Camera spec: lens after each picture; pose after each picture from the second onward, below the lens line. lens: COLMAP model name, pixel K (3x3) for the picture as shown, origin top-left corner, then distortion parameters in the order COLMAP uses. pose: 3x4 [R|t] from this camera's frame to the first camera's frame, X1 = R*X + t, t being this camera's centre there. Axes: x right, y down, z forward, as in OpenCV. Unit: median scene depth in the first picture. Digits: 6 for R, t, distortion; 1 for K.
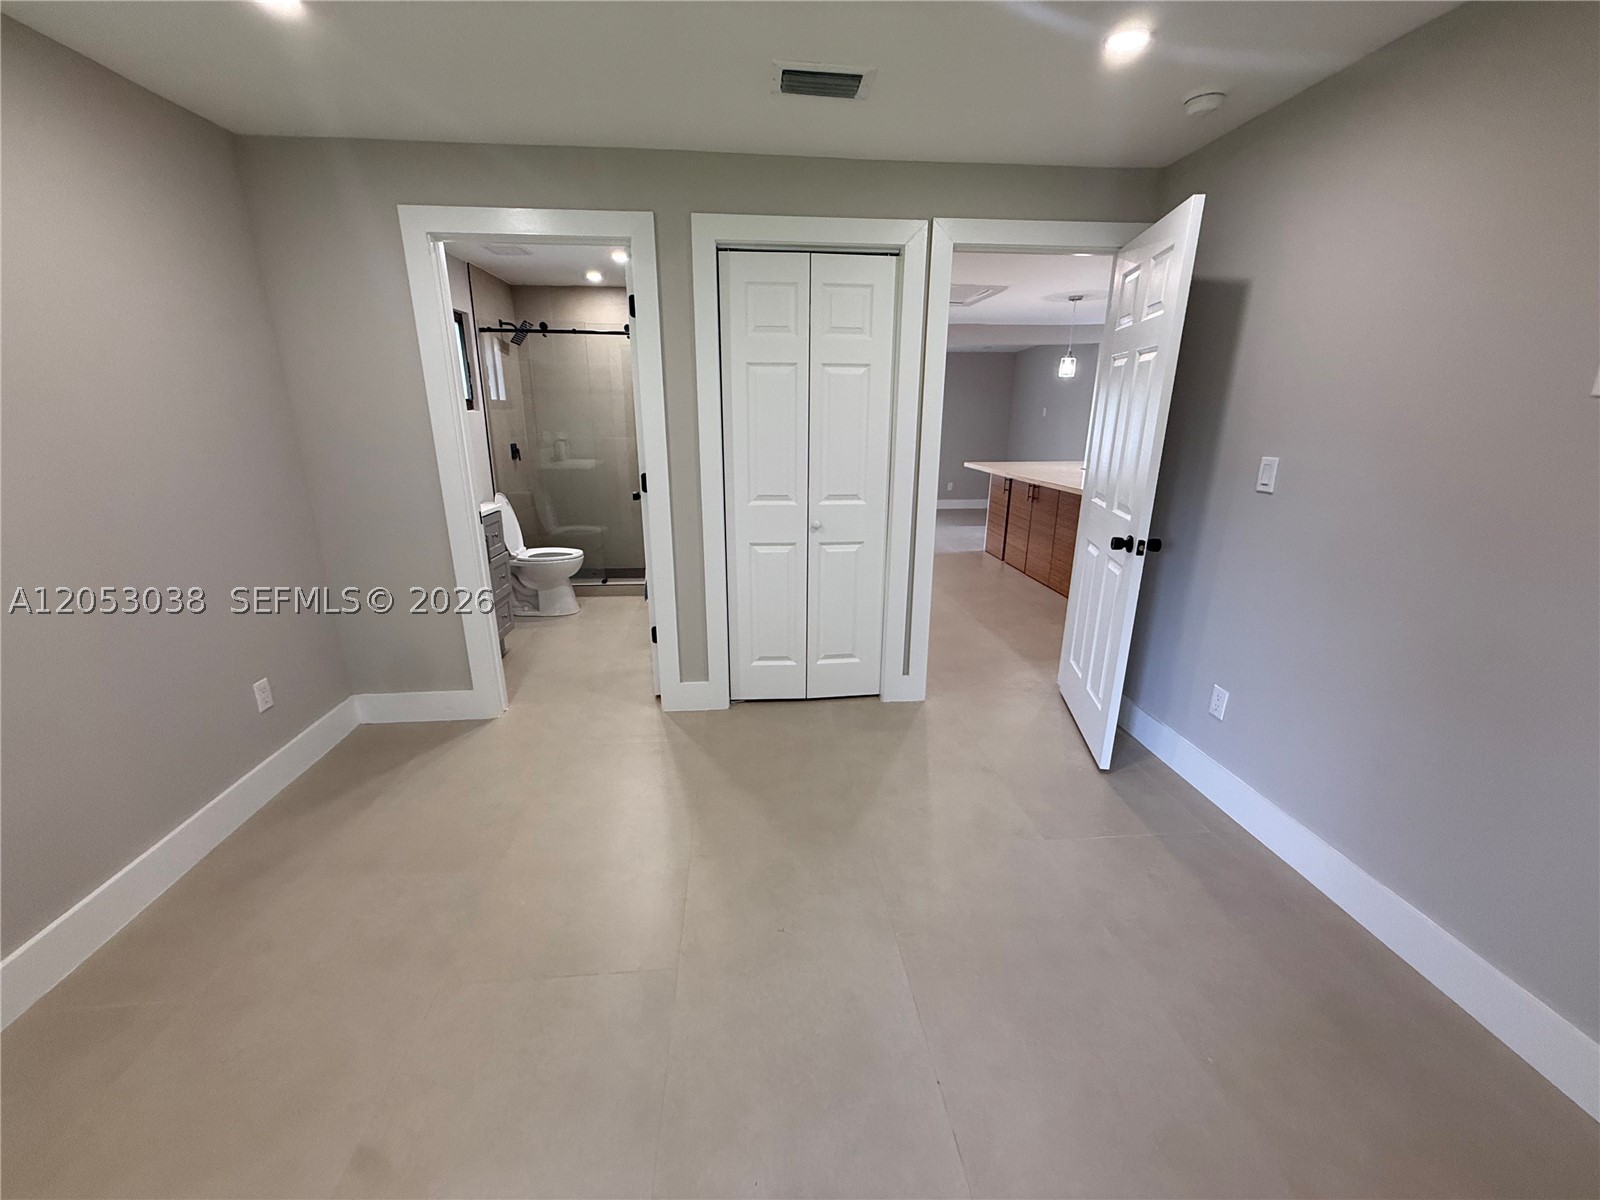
lens RADIAL K [[642.1, 0, 800.0], [0, 642.1, 600.0], [0, 0, 1]] dist [-0.000720, -0.000309]
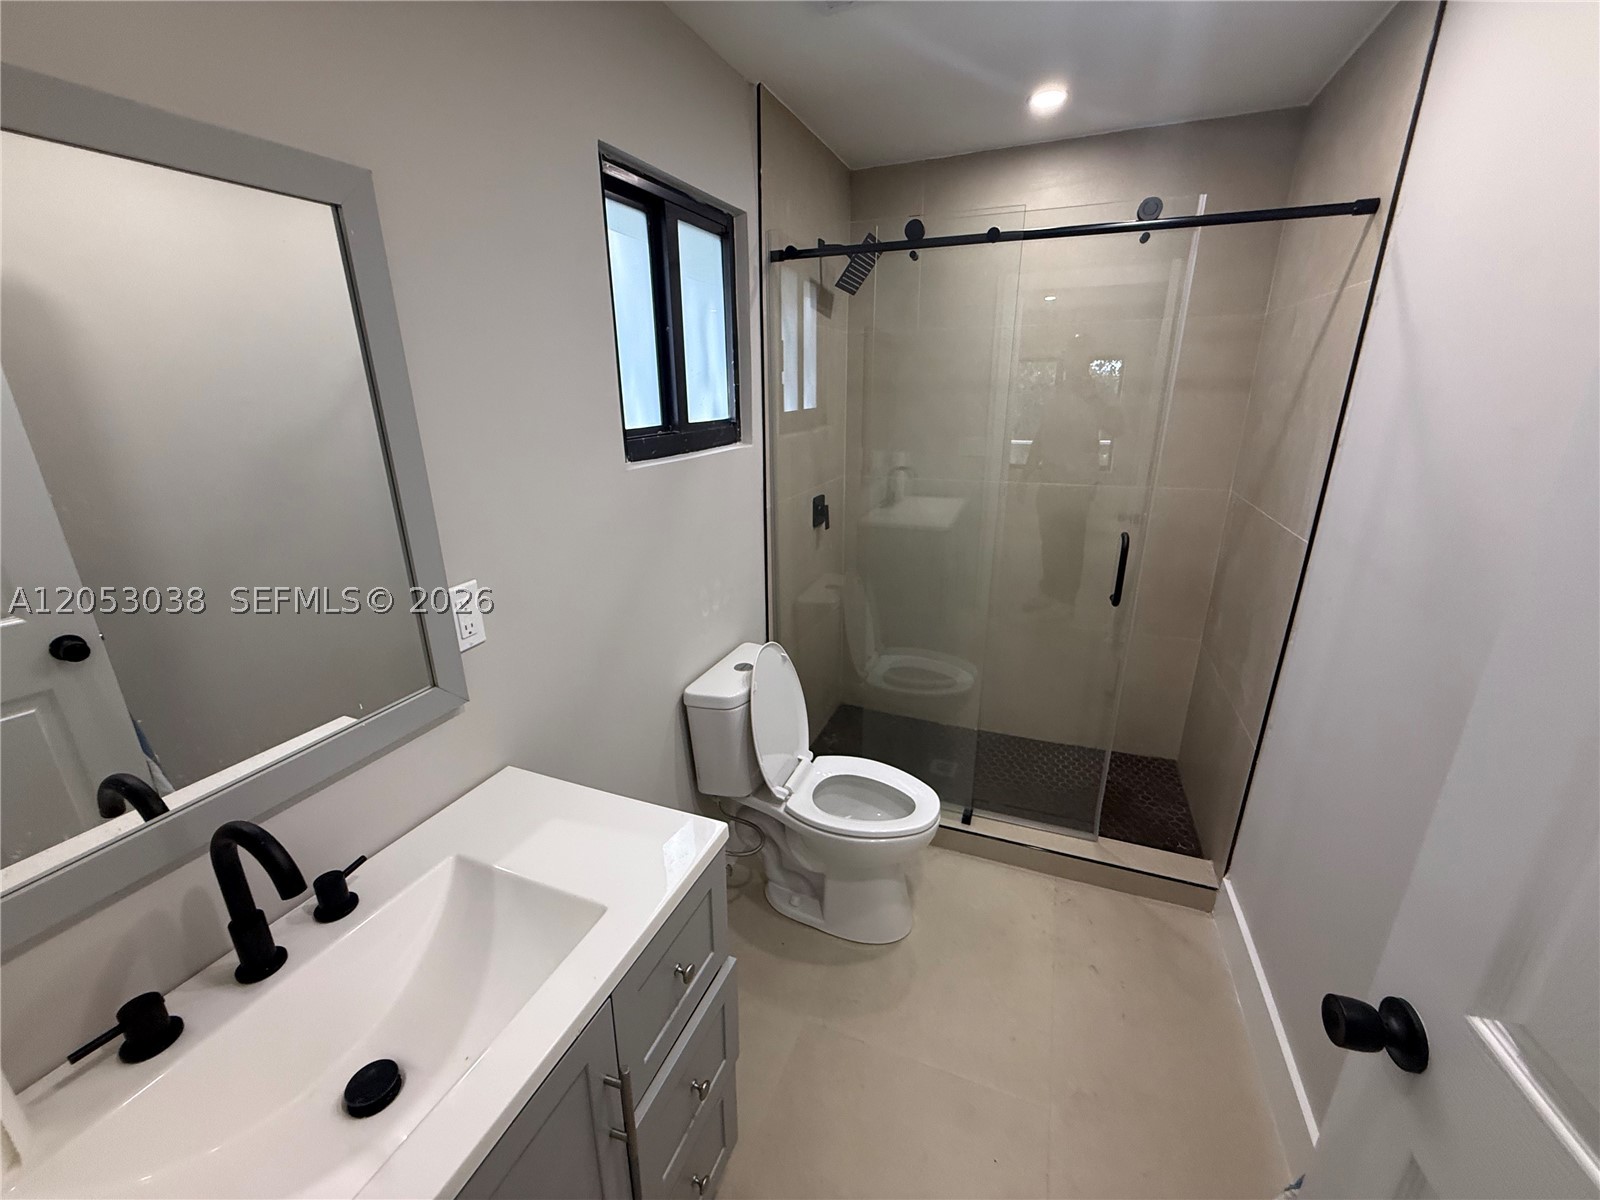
lens RADIAL K [[642.1, 0, 800.0], [0, 642.1, 600.0], [0, 0, 1]] dist [-0.000720, -0.000309]
pose [[0.892651, 0.128631, -0.432004, -0.242660], [-0.114102, 0.991685, 0.059508, -0.200447], [0.436067, -0.003827, 0.899906, 0.565737]]
